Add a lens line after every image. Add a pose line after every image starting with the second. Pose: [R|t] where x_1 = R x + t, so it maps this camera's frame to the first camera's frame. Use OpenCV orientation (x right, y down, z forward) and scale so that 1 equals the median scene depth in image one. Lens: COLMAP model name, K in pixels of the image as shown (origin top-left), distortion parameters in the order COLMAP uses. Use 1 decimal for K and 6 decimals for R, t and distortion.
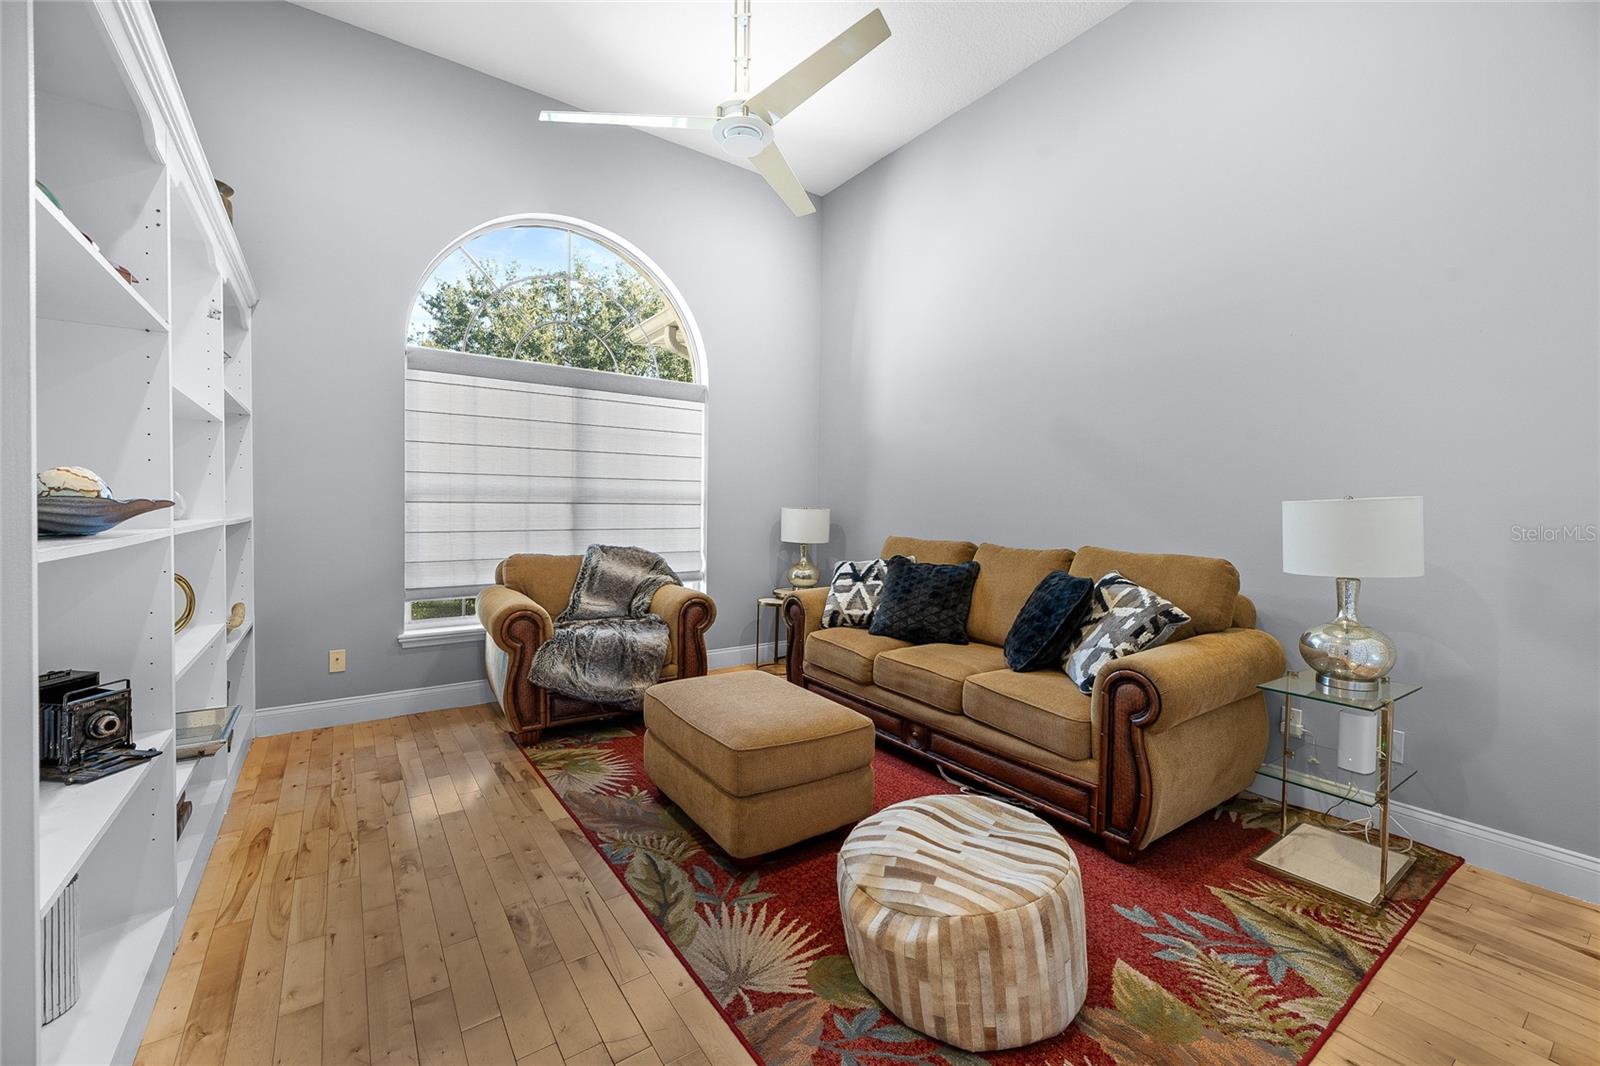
lens RADIAL K [[654.7, 0, 804.3], [0, 654.7, 515.6], [0, 0, 1]] dist [0.000801, 0.000093]
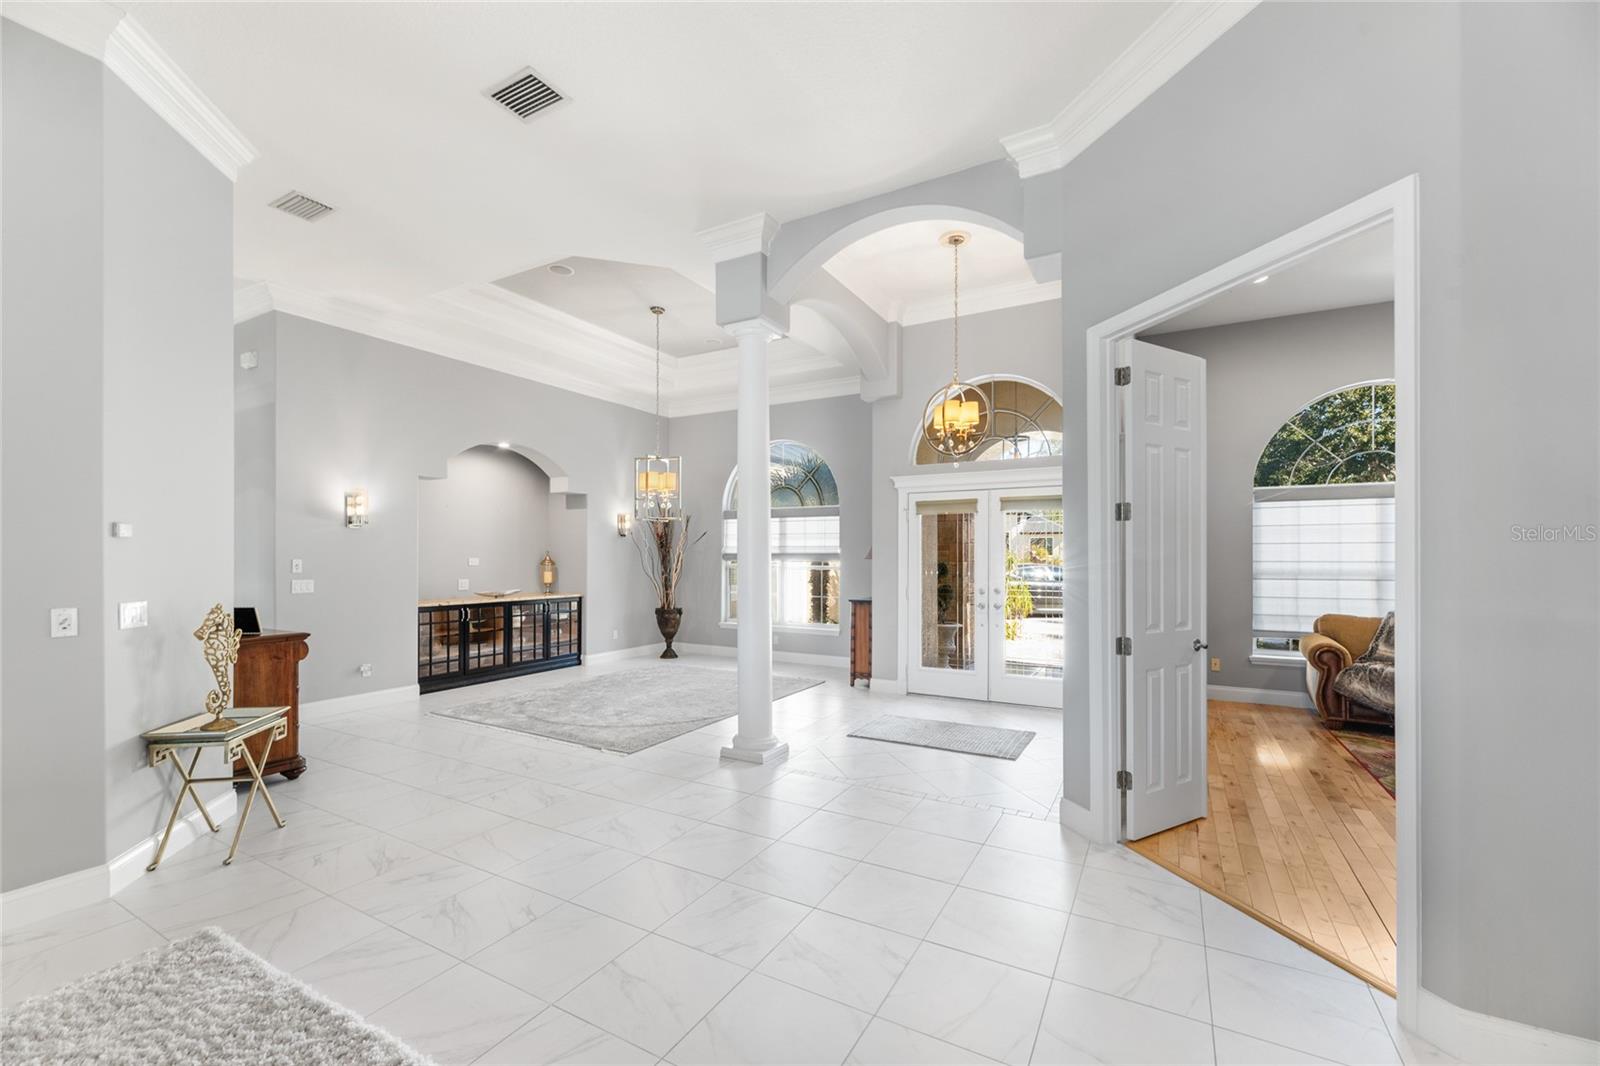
lens RADIAL K [[659.4, 0, 789.6], [0, 659.4, 555.9], [0, 0, 1]] dist [-0.001314, -0.000029]
pose [[0.419420, -0.012792, -0.907702, 0.456605], [-0.005374, 0.999848, -0.016574, -0.047144], [0.907776, 0.011829, 0.419288, -0.838852]]
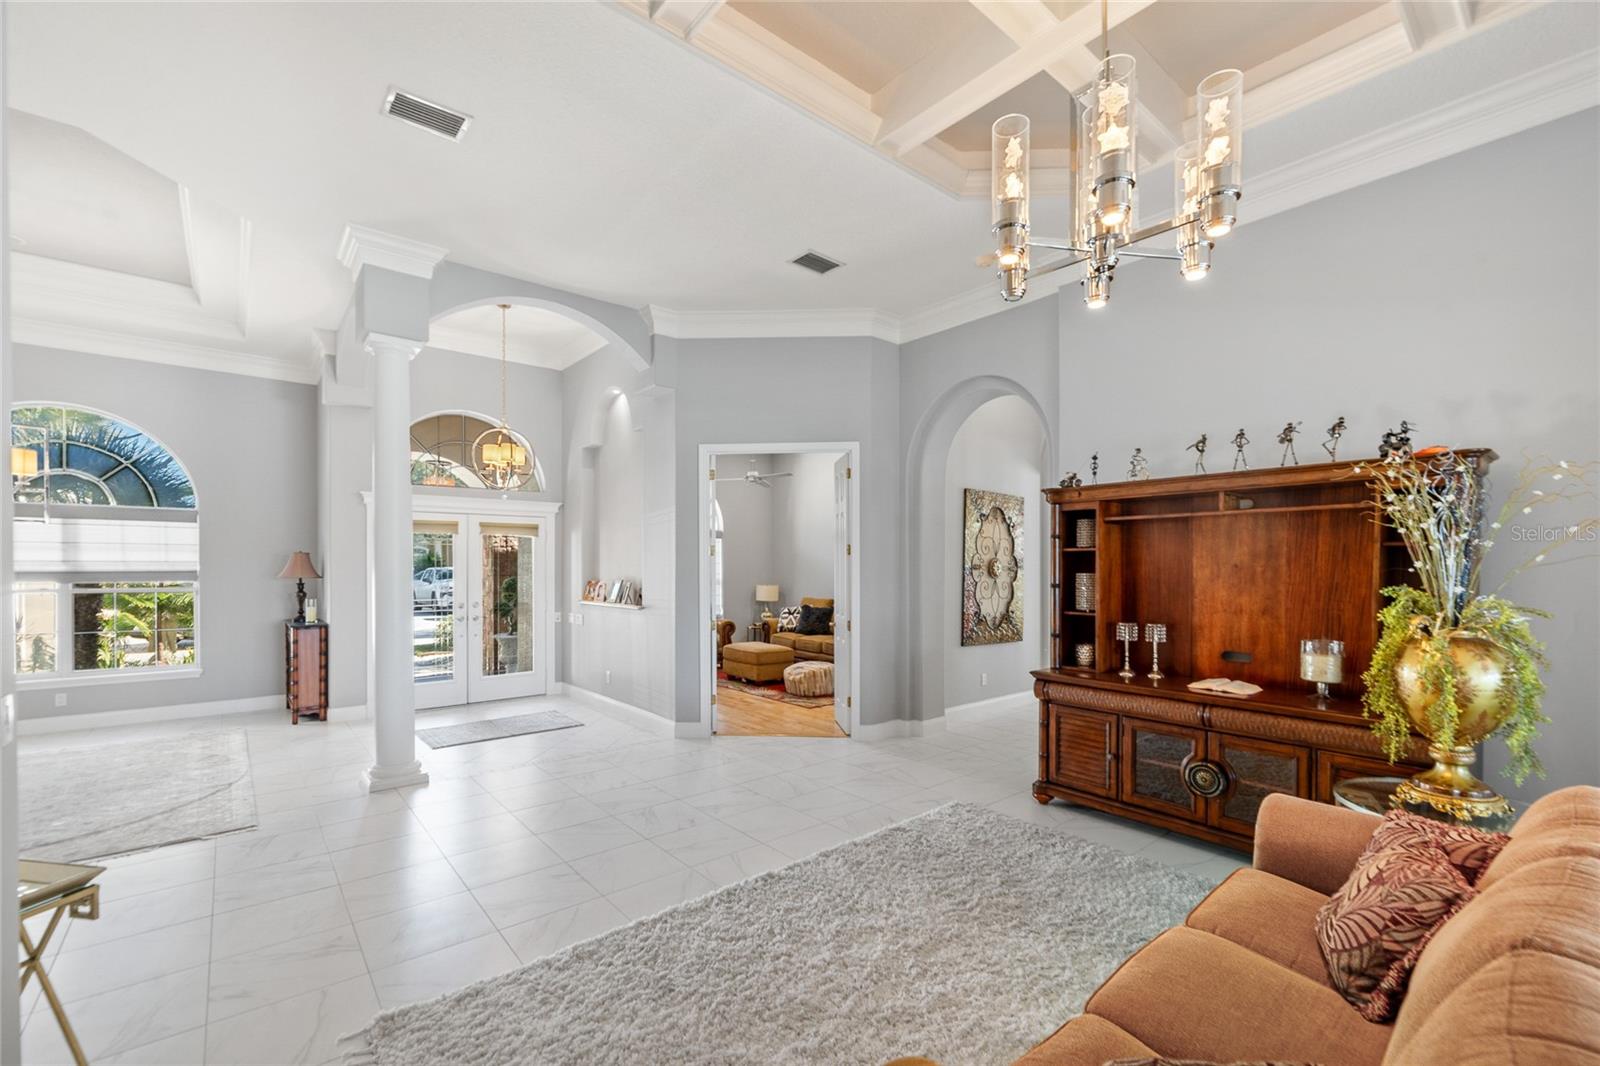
lens RADIAL K [[684.5, 0, 803.1], [0, 684.5, 561.0], [0, 0, 1]] dist [0.000273, 0.000306]
pose [[0.996353, -0.013484, 0.084259, -0.095303], [0.015109, 0.999711, -0.018686, -0.062831], [-0.083983, 0.019891, 0.996269, -1.740572]]
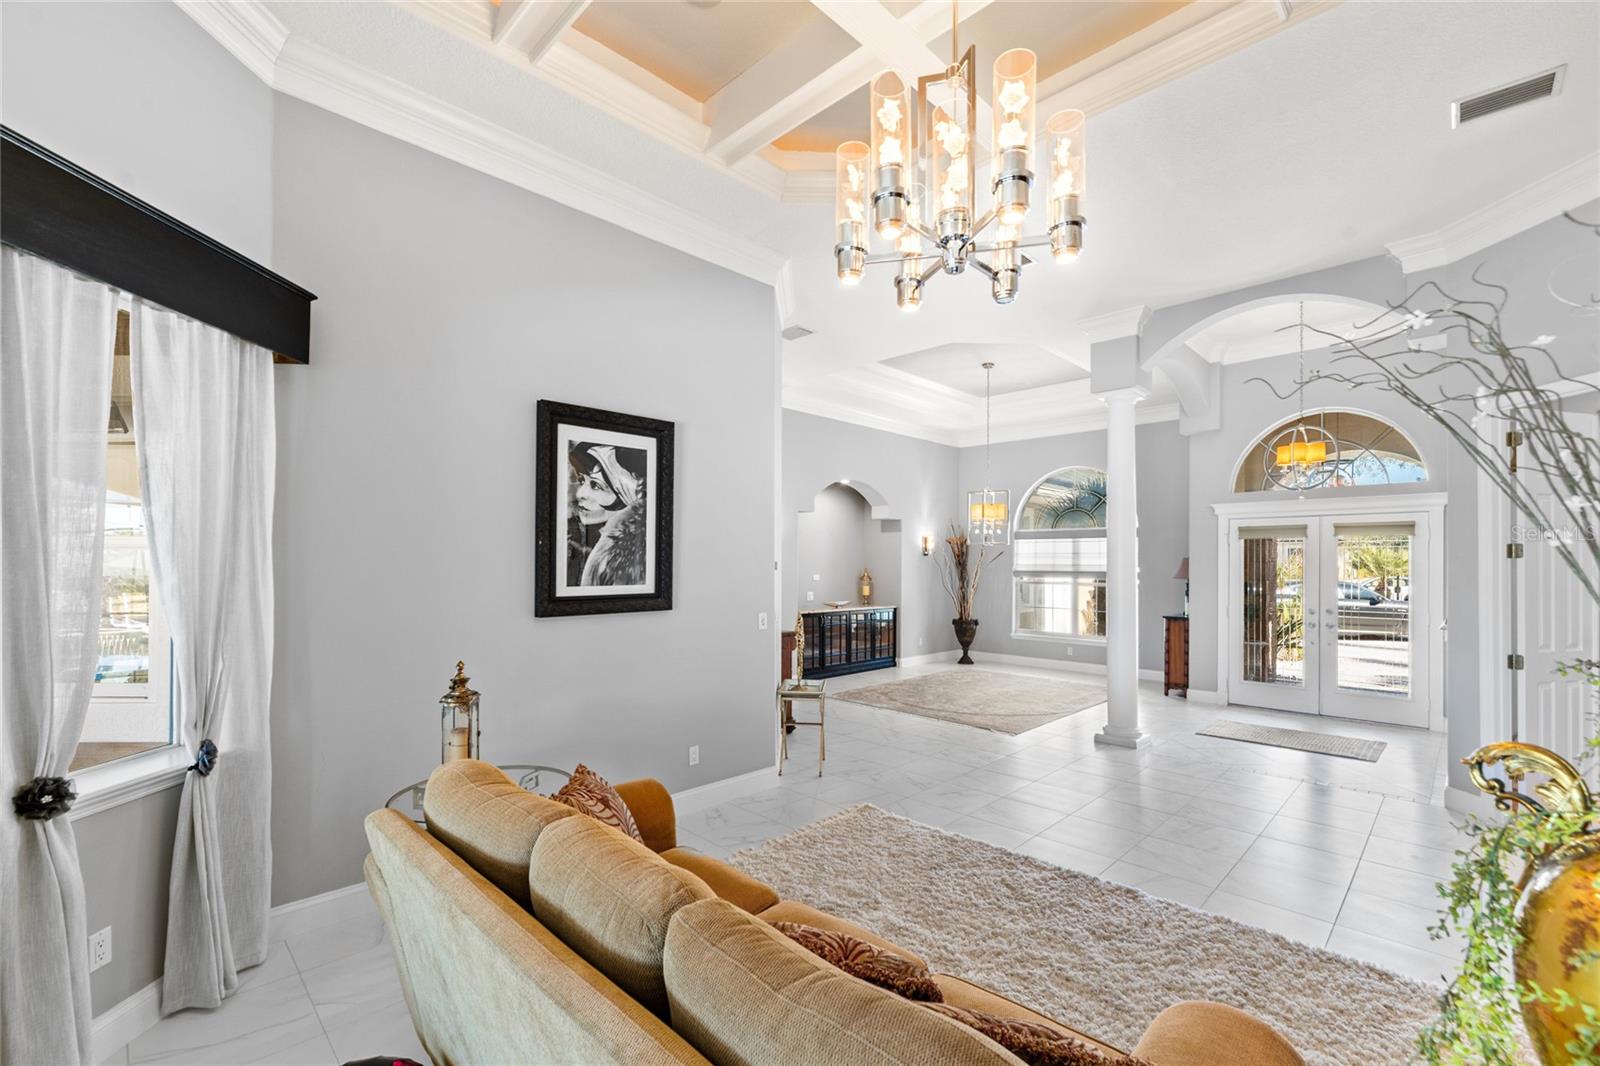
lens RADIAL K [[684.5, 0, 803.1], [0, 684.5, 561.0], [0, 0, 1]] dist [0.000273, 0.000306]
pose [[0.173675, -0.016998, -0.984656, 0.744159], [-0.013485, 0.999716, -0.019636, -0.070175], [0.984711, 0.016688, 0.173396, -1.404782]]
